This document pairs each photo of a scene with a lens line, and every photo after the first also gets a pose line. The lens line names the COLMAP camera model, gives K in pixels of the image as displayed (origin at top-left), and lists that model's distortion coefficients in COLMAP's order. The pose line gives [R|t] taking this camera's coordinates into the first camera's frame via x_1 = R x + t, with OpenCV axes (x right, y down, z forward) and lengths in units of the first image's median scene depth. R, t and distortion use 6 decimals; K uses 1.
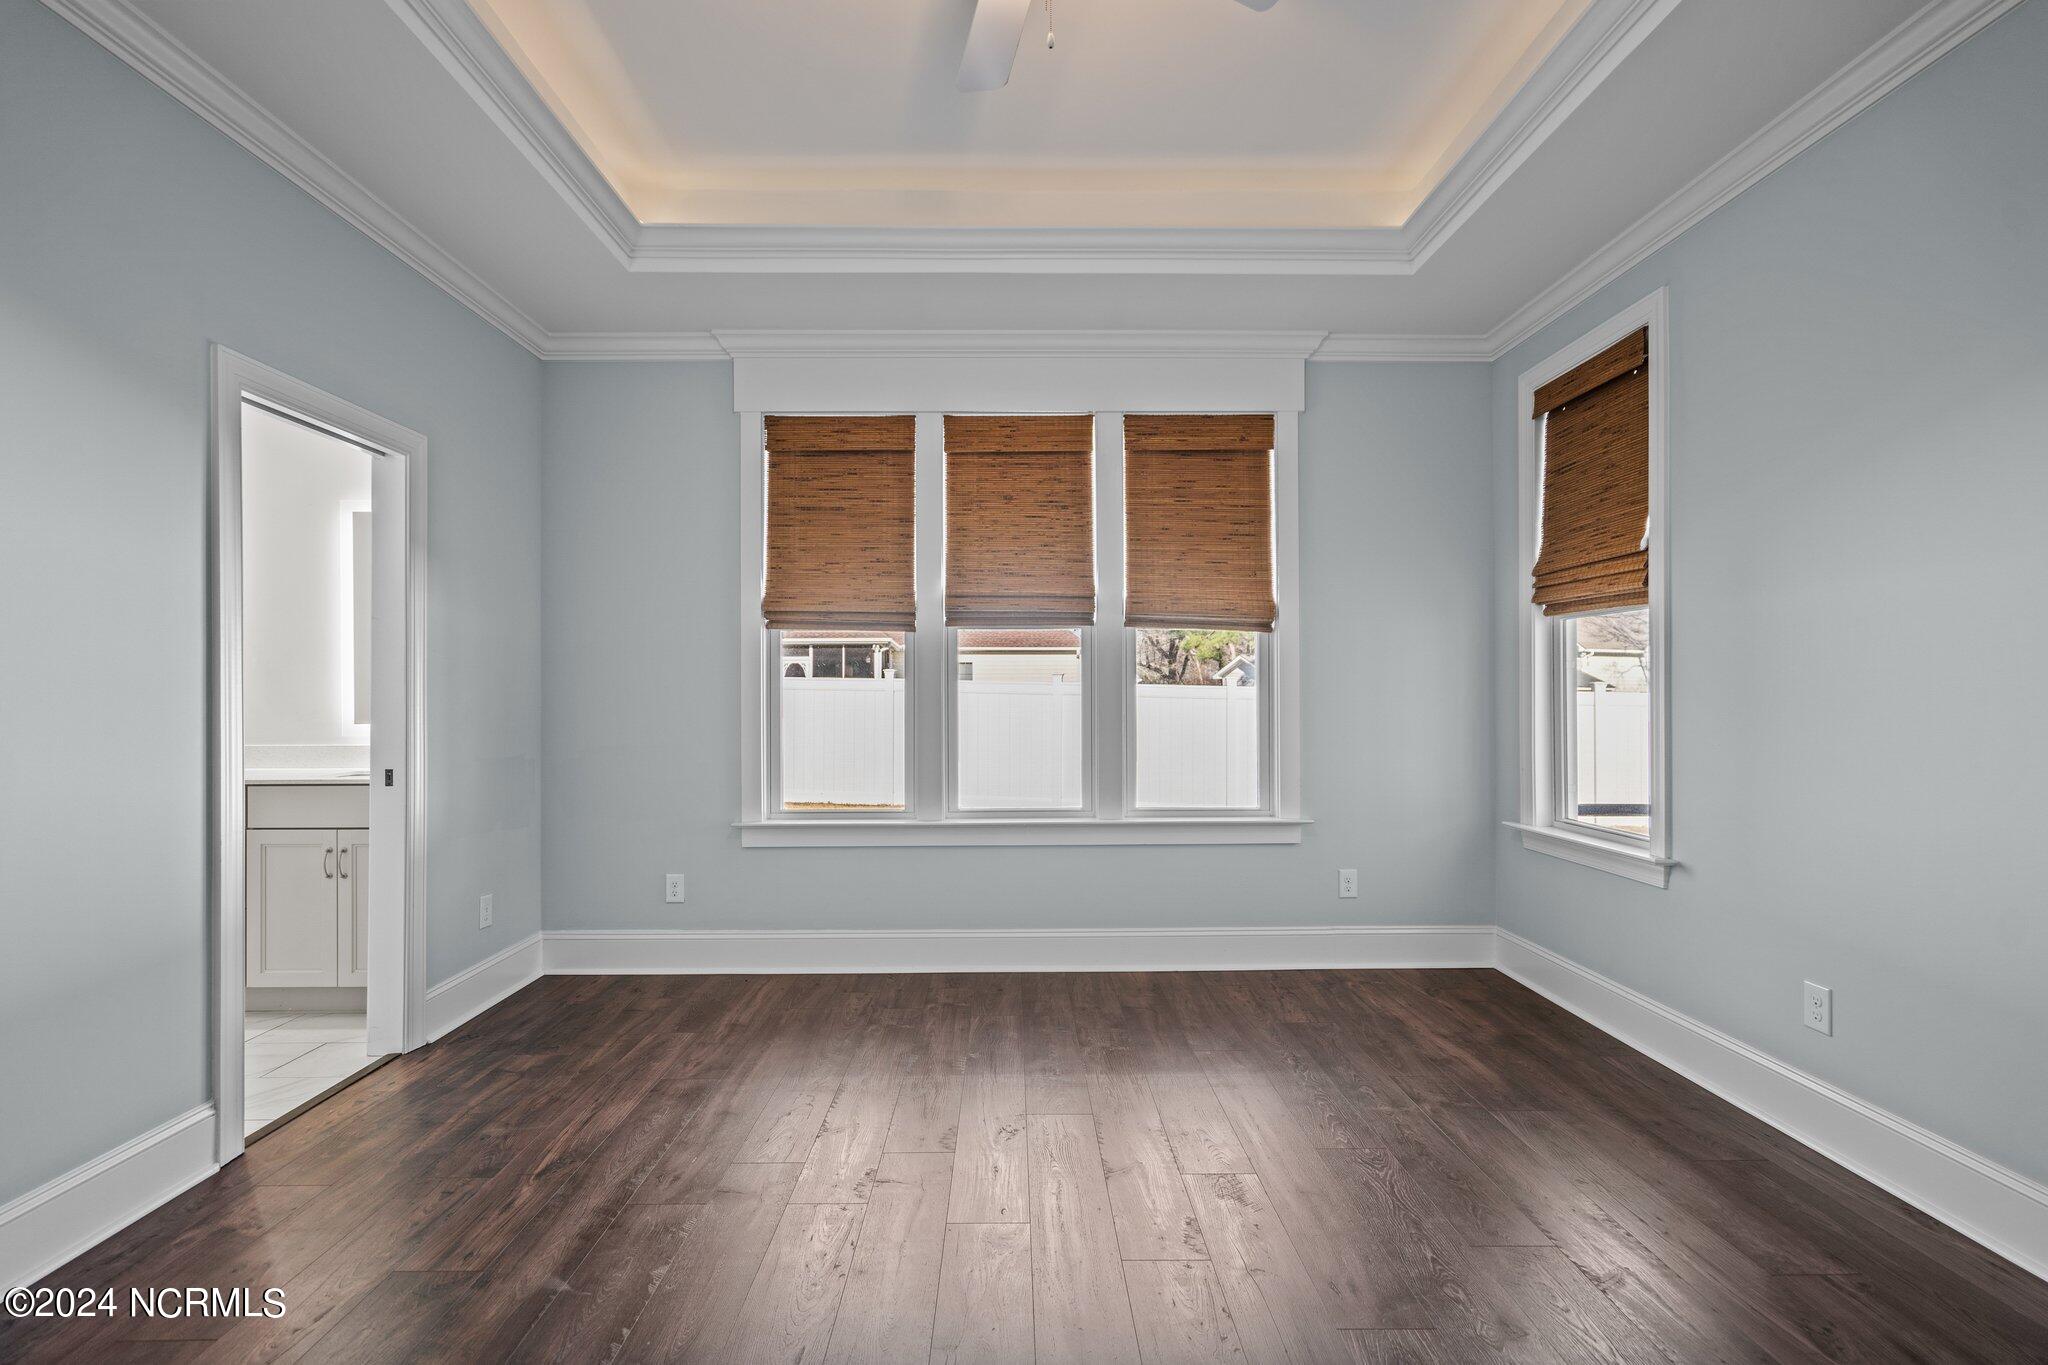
lens RADIAL K [[954.5, 0, 1012.3], [0, 954.5, 679.4], [0, 0, 1]] dist [-0.002422, 0.001012]
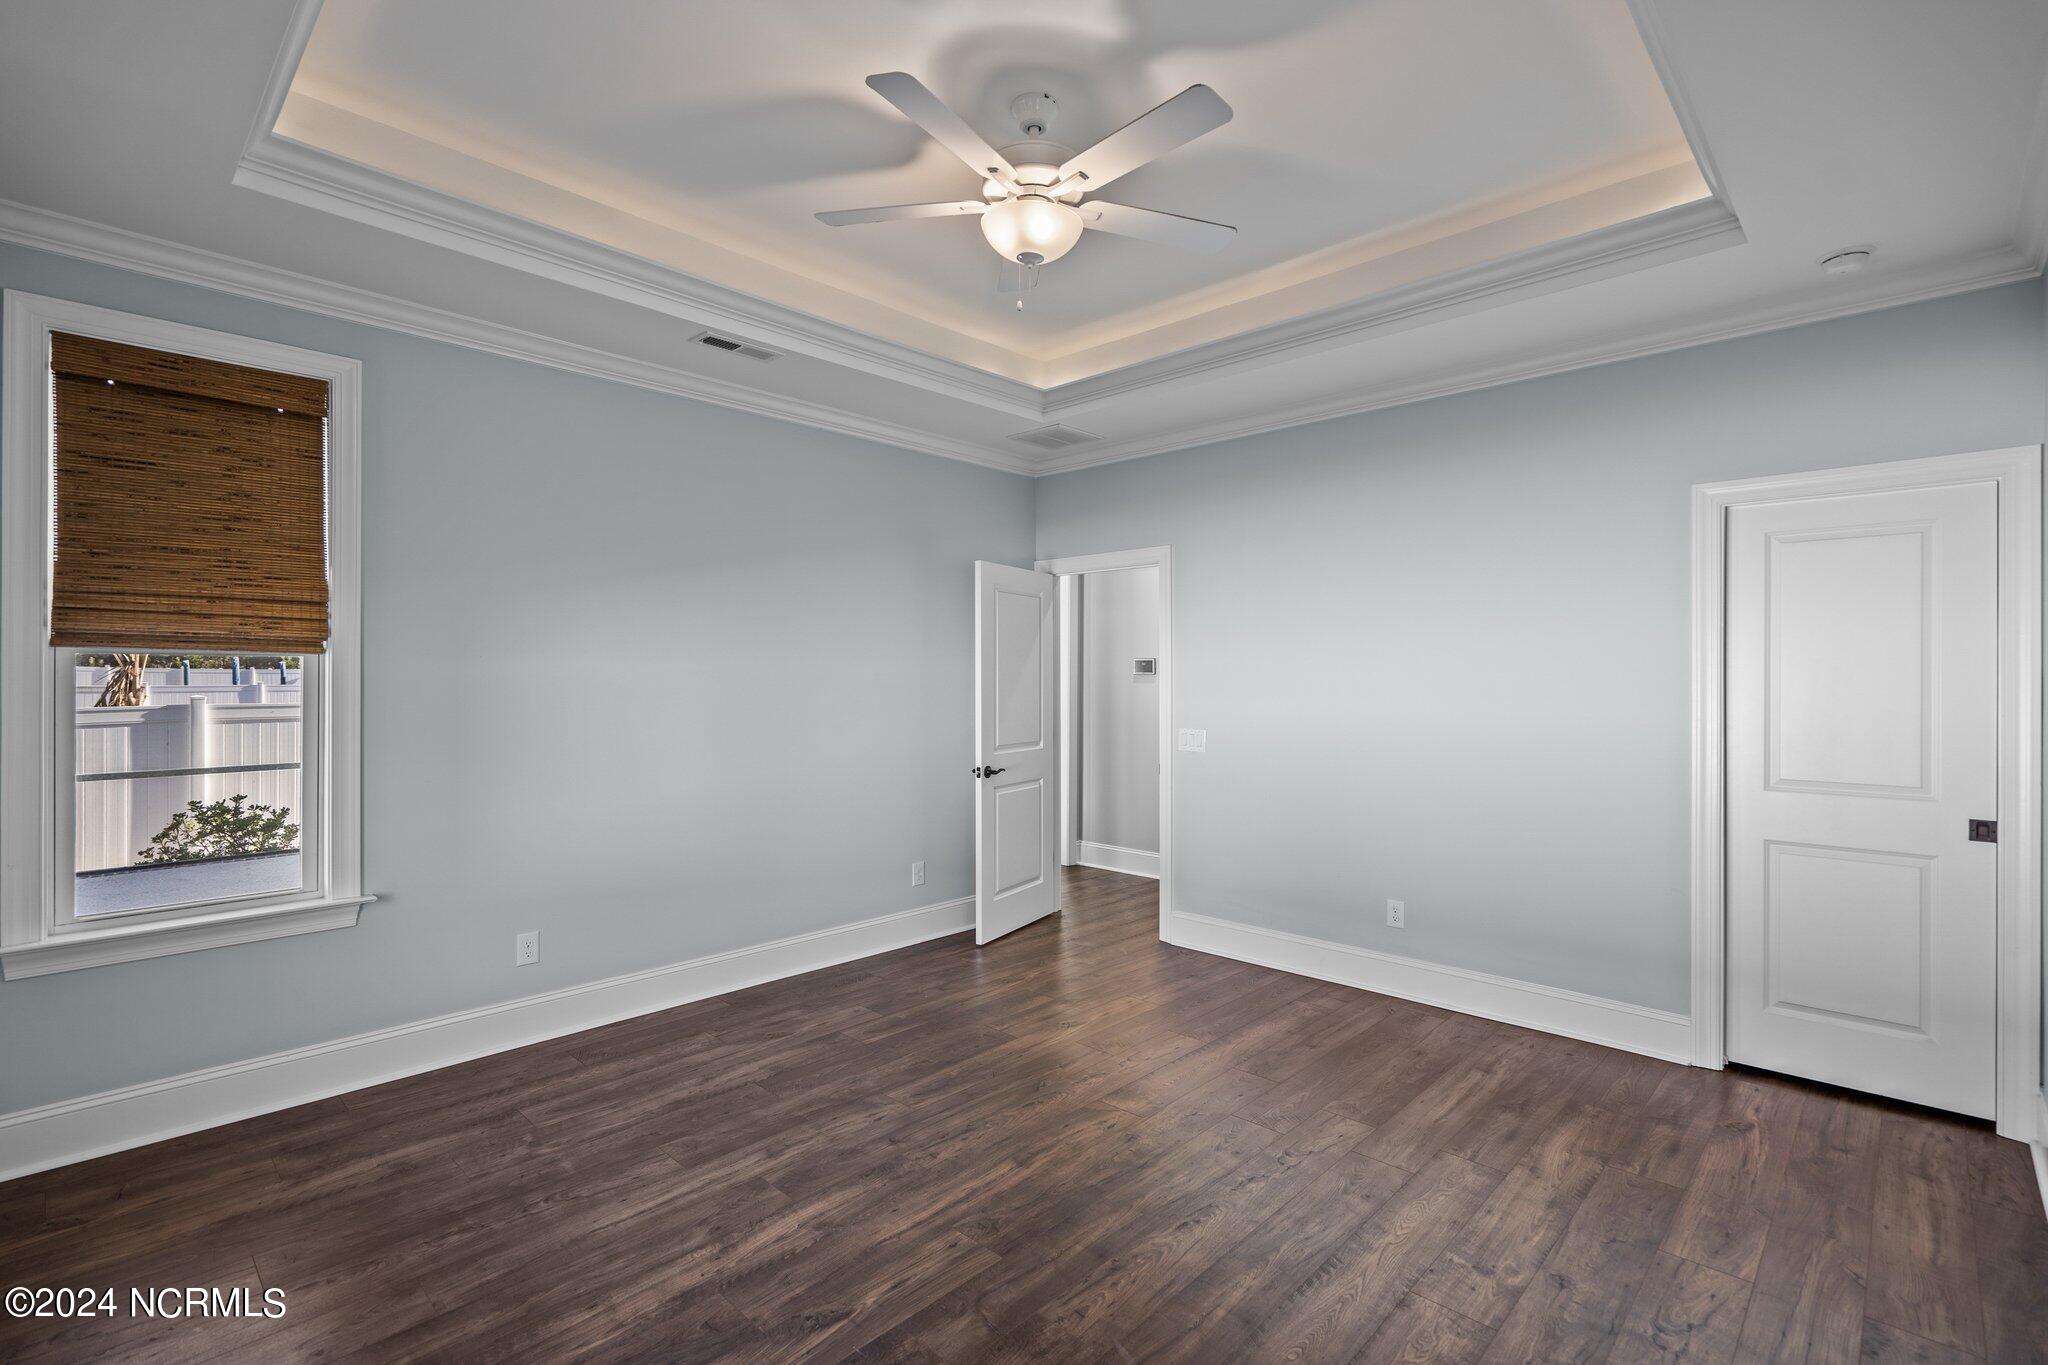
lens RADIAL K [[954.5, 0, 1009.0], [0, 954.5, 690.6], [0, 0, 1]] dist [-0.002422, 0.001012]
pose [[-0.729048, 0.005577, 0.684439, -0.516968], [-0.002714, 0.999935, -0.011040, -0.029775], [-0.684457, -0.009906, -0.728986, 1.149502]]
